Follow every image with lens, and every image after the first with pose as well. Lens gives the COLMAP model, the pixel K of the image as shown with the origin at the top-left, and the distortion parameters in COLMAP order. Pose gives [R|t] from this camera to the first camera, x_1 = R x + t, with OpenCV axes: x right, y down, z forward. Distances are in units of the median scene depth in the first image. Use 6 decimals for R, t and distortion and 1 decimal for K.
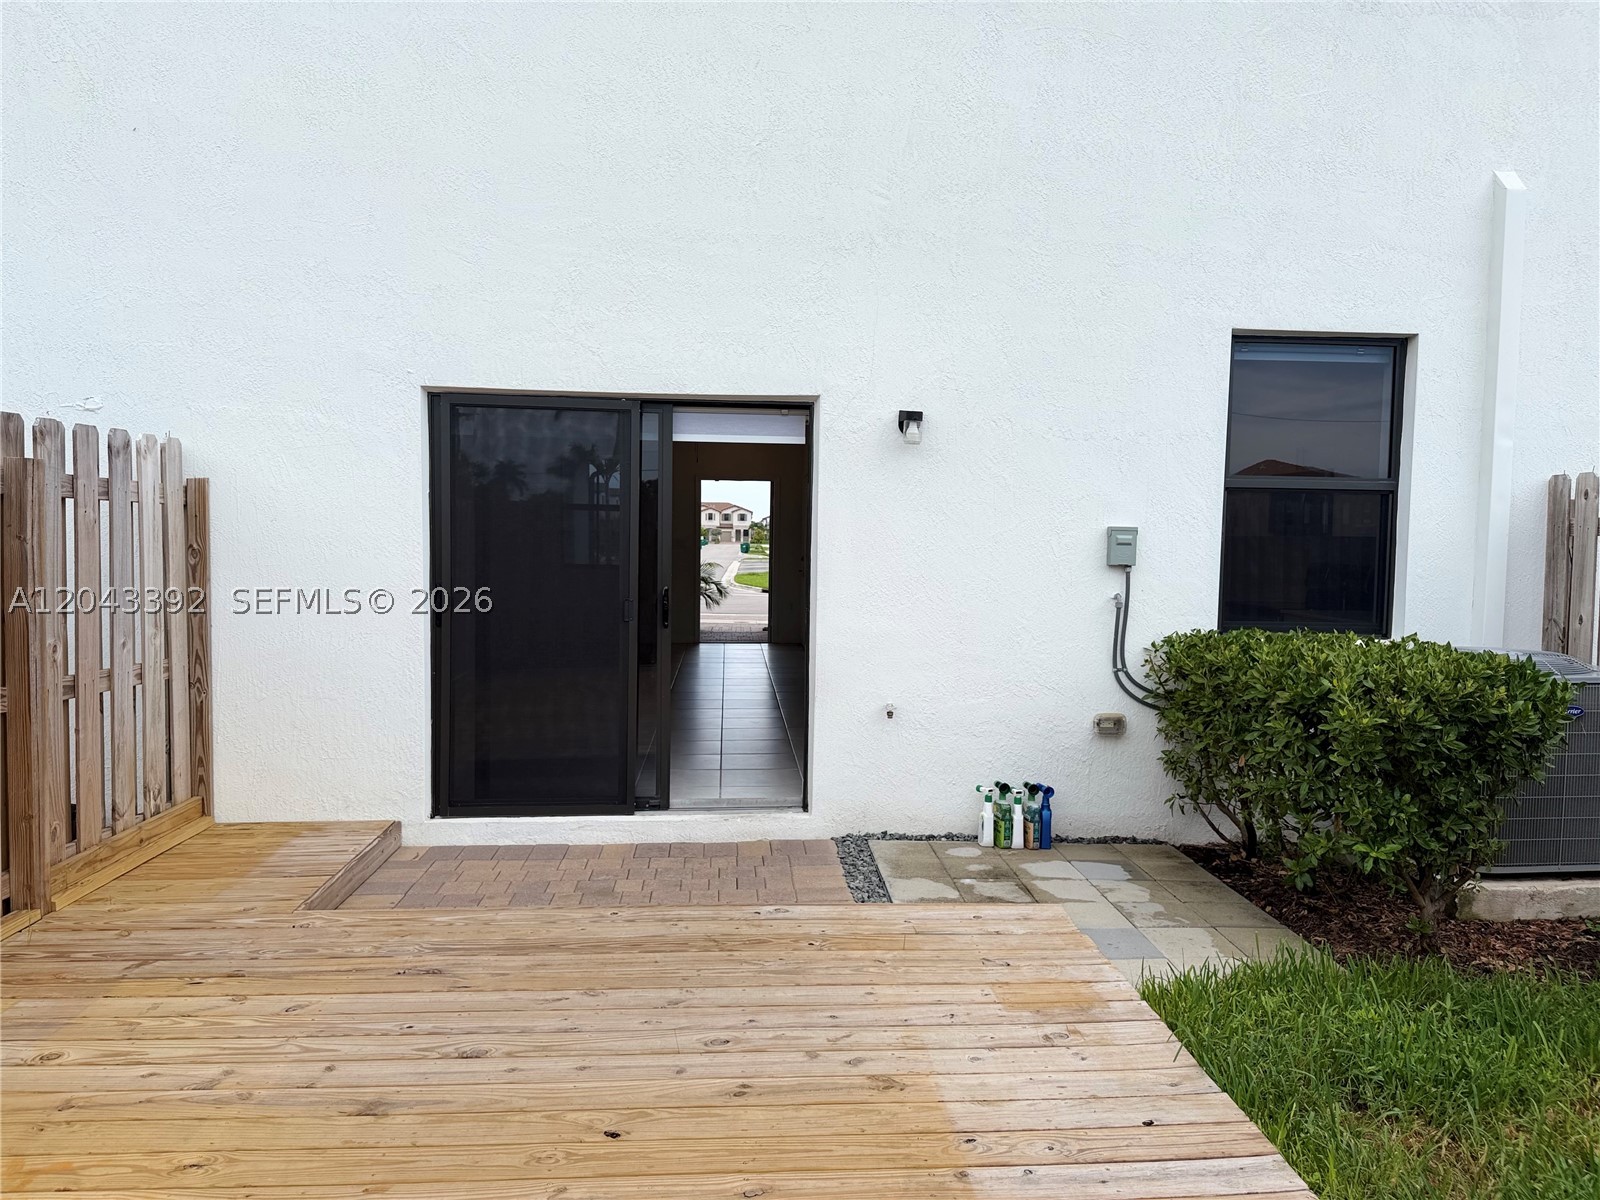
lens RADIAL K [[1123.6, 0, 833.8], [0, 1123.6, 595.4], [0, 0, 1]] dist [0.077736, -0.092456]
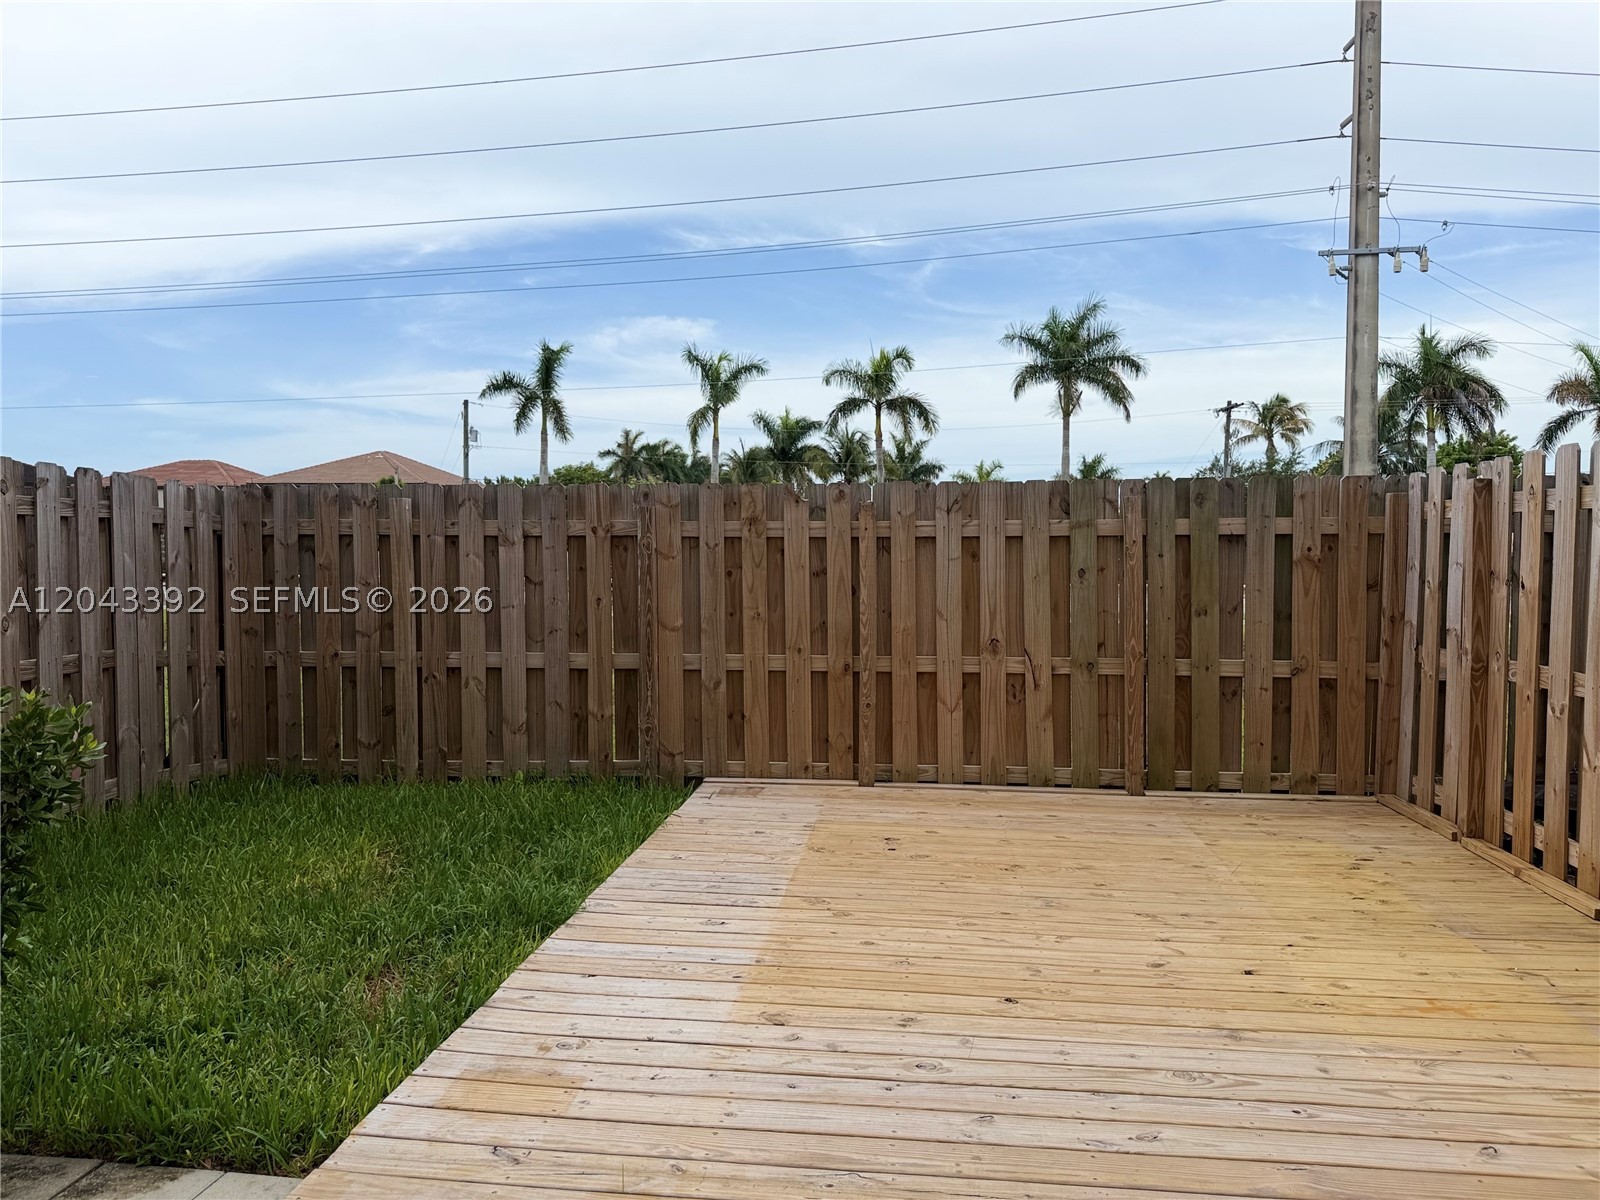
lens RADIAL K [[1123.6, 0, 804.2], [0, 1123.6, 600.5], [0, 0, 1]] dist [0.077736, -0.092456]
pose [[-0.979507, -0.027050, 0.199588, -0.172465], [-0.007948, 0.995360, 0.095897, -0.071444], [-0.201256, 0.092345, -0.975176, 1.841159]]
